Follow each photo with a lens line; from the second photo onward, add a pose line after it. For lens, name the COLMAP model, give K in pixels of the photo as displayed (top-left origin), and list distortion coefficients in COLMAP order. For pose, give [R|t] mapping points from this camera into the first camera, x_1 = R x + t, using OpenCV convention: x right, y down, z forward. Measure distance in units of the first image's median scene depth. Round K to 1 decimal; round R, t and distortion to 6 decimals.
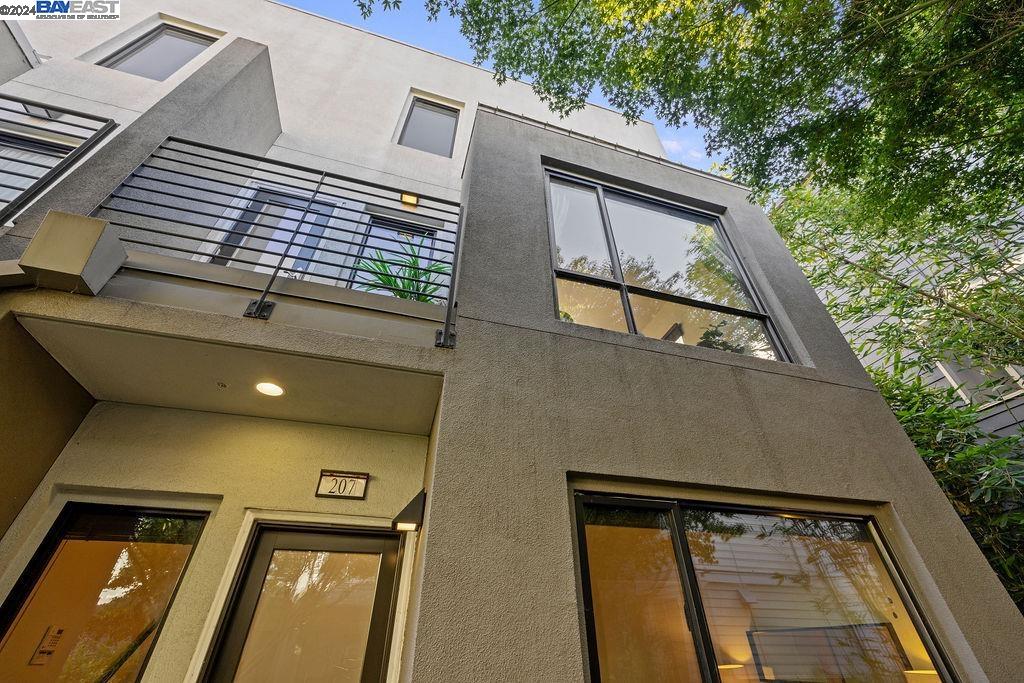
lens RADIAL K [[404.4, 0, 512.0], [0, 404.4, 341.5], [0, 0, 1]] dist [-0.002226, -0.000254]
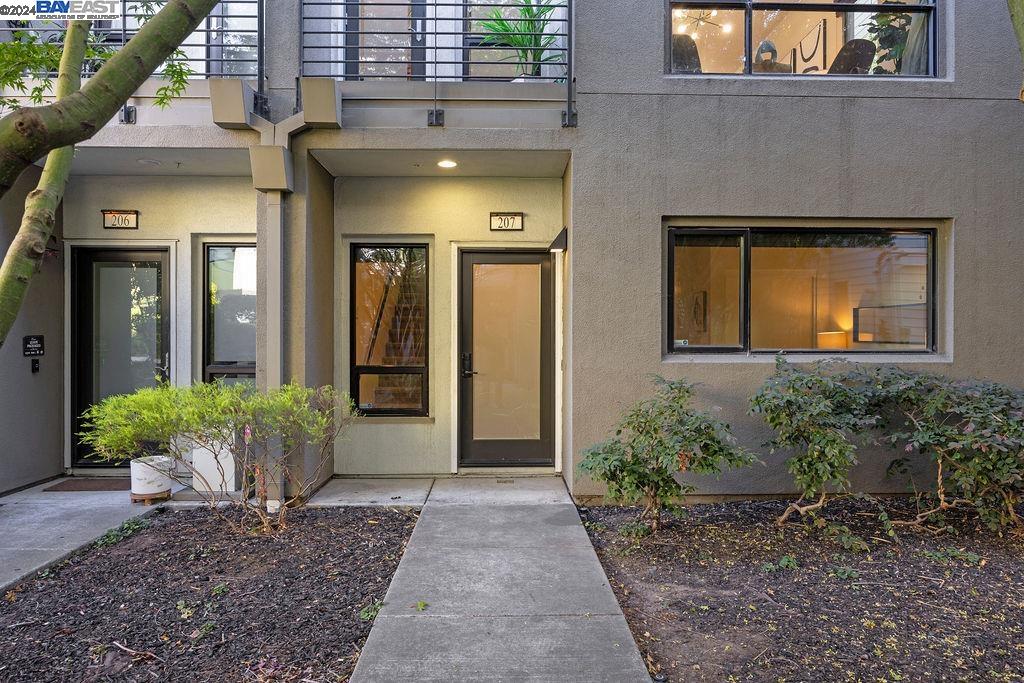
lens RADIAL K [[688.0, 0, 512.0], [0, 688.0, 341.5], [0, 0, 1]] dist [-0.006987, -0.001232]
pose [[0.967785, 0.010583, -0.251555, 0.212968], [0.146781, 0.788051, 0.597855, -0.775020], [0.204565, -0.615519, 0.761111, -1.115920]]
